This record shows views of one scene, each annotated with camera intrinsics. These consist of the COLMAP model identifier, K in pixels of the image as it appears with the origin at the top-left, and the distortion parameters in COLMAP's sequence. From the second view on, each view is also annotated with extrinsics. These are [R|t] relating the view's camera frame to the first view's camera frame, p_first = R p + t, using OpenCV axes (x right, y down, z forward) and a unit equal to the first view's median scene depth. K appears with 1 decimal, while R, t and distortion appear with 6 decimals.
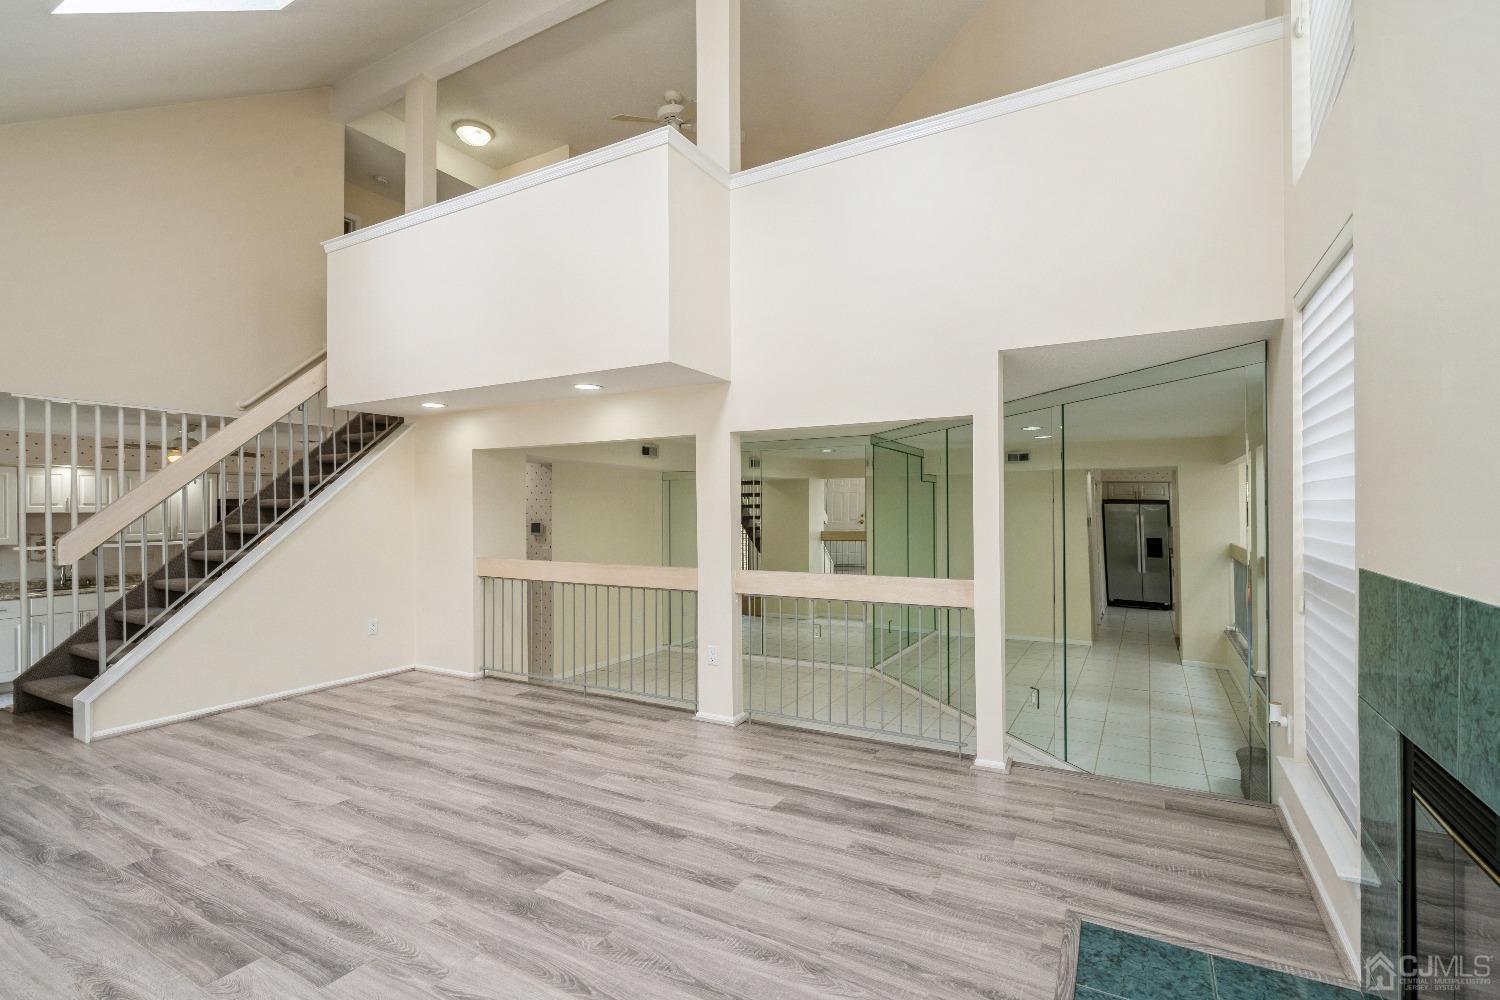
lens RADIAL K [[706.7, 0, 755.7], [0, 706.7, 505.3], [0, 0, 1]] dist [-0.004262, 0.001057]
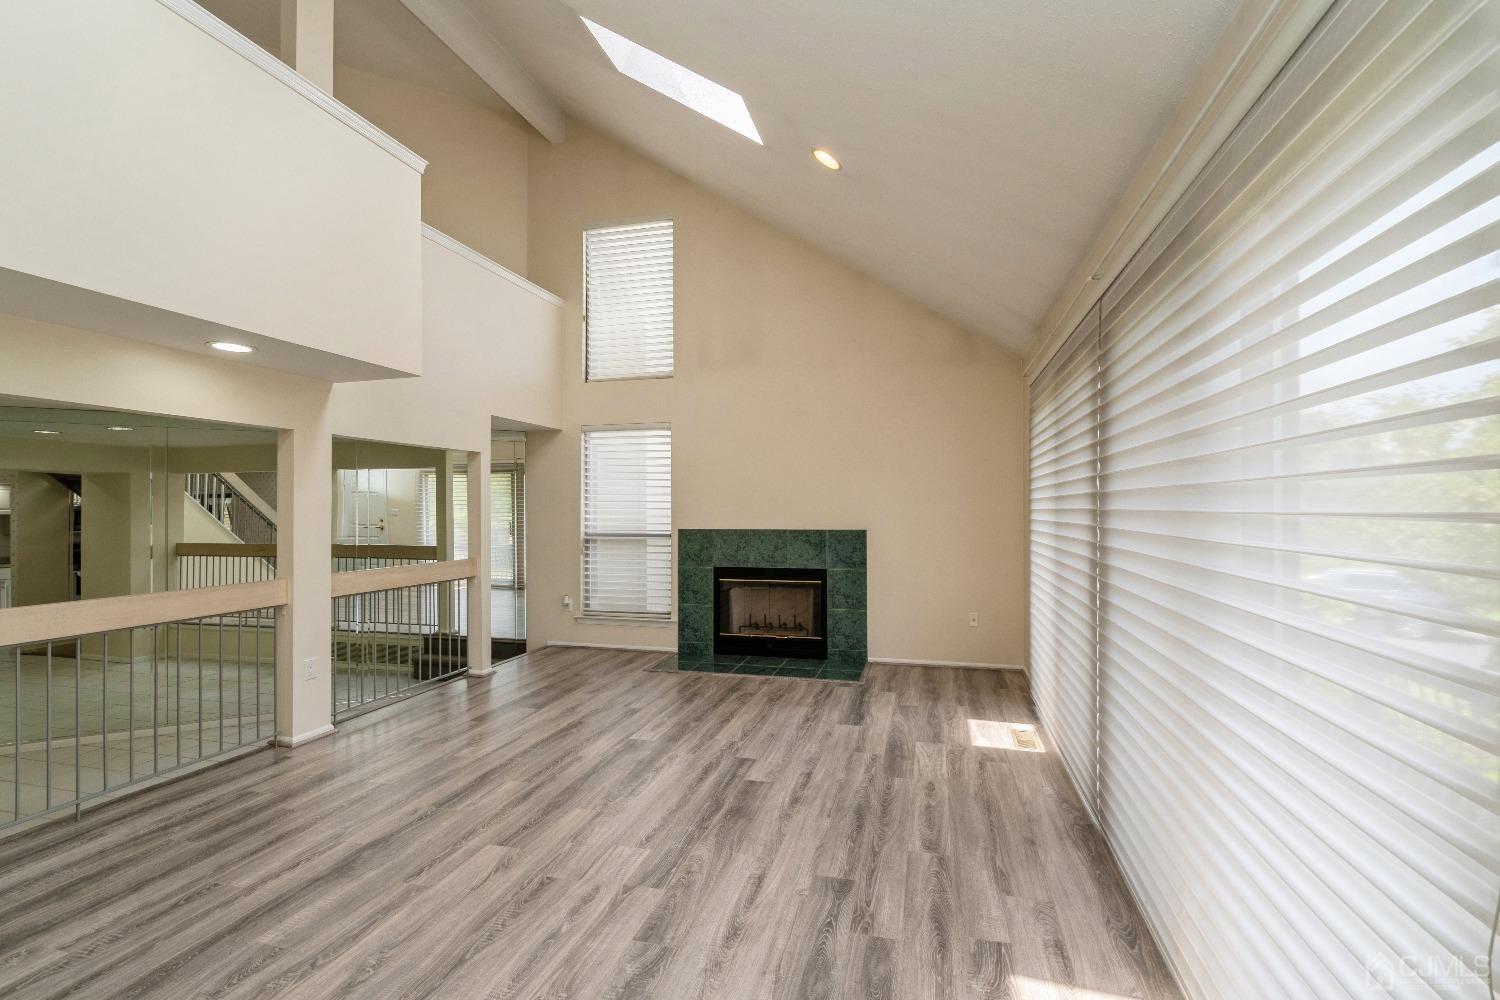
lens RADIAL K [[706.7, 0, 738.7], [0, 706.7, 501.0], [0, 0, 1]] dist [-0.004262, 0.001057]
pose [[-0.247059, 0.017252, 0.968847, -1.559849], [0.000360, 0.999843, -0.017712, 0.009660], [-0.969000, -0.004028, -0.247027, 0.959532]]
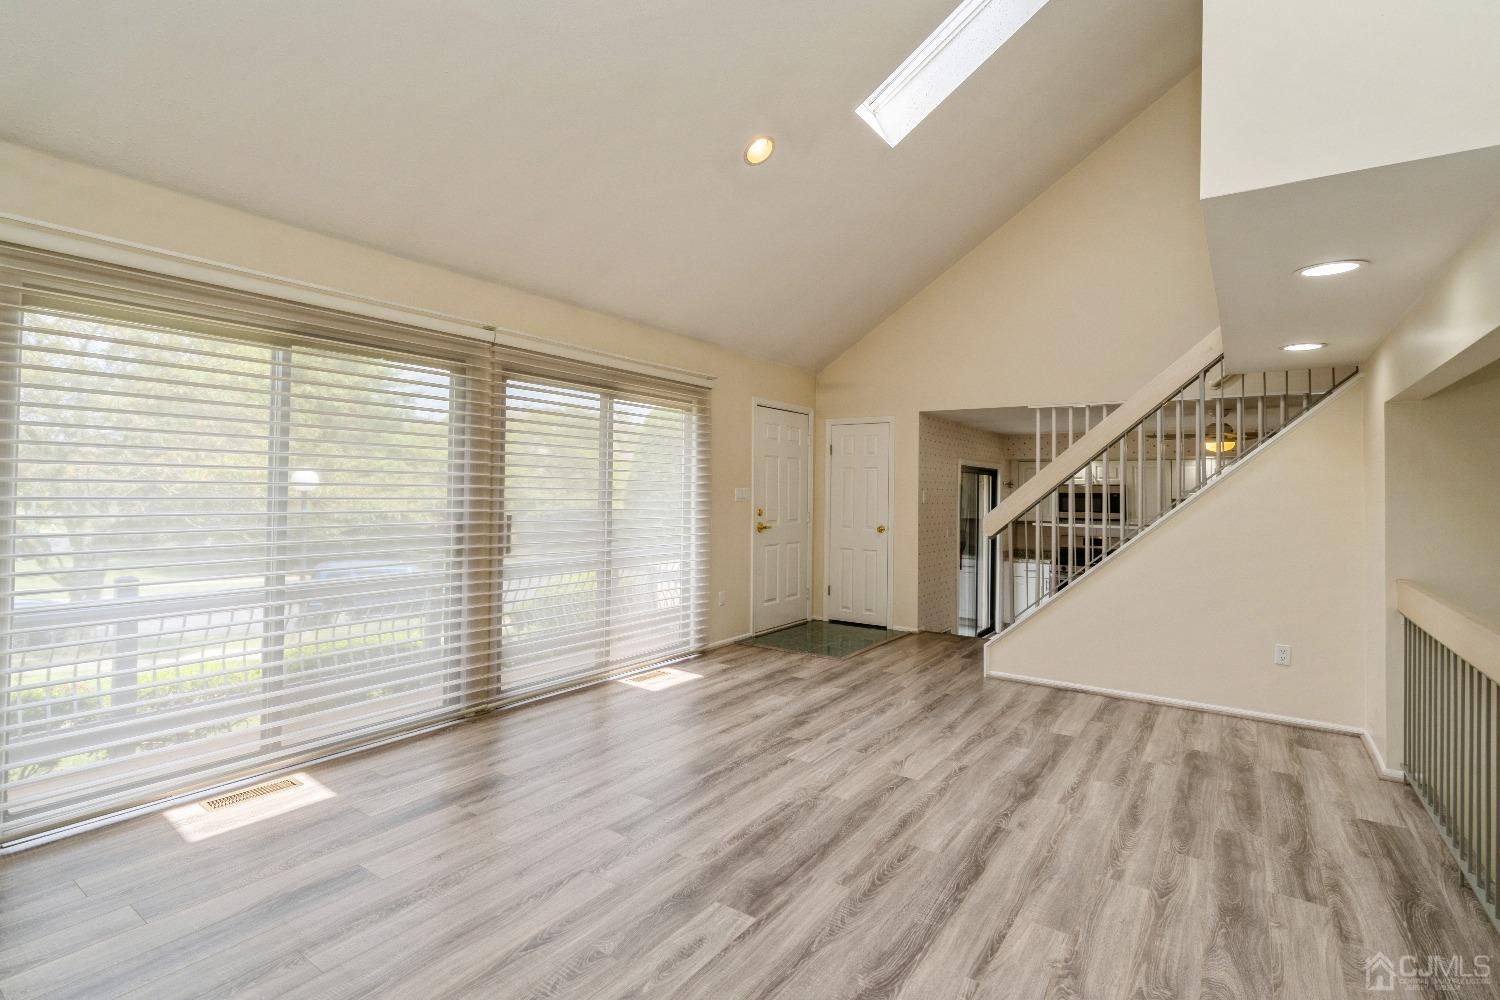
lens RADIAL K [[706.7, 0, 727.8], [0, 706.7, 494.2], [0, 0, 1]] dist [-0.004262, 0.001057]
pose [[-0.114141, 0.007482, -0.993436, 0.476265], [-0.009220, 0.999921, 0.008591, 0.000523], [0.993422, 0.010140, -0.114063, 0.878528]]
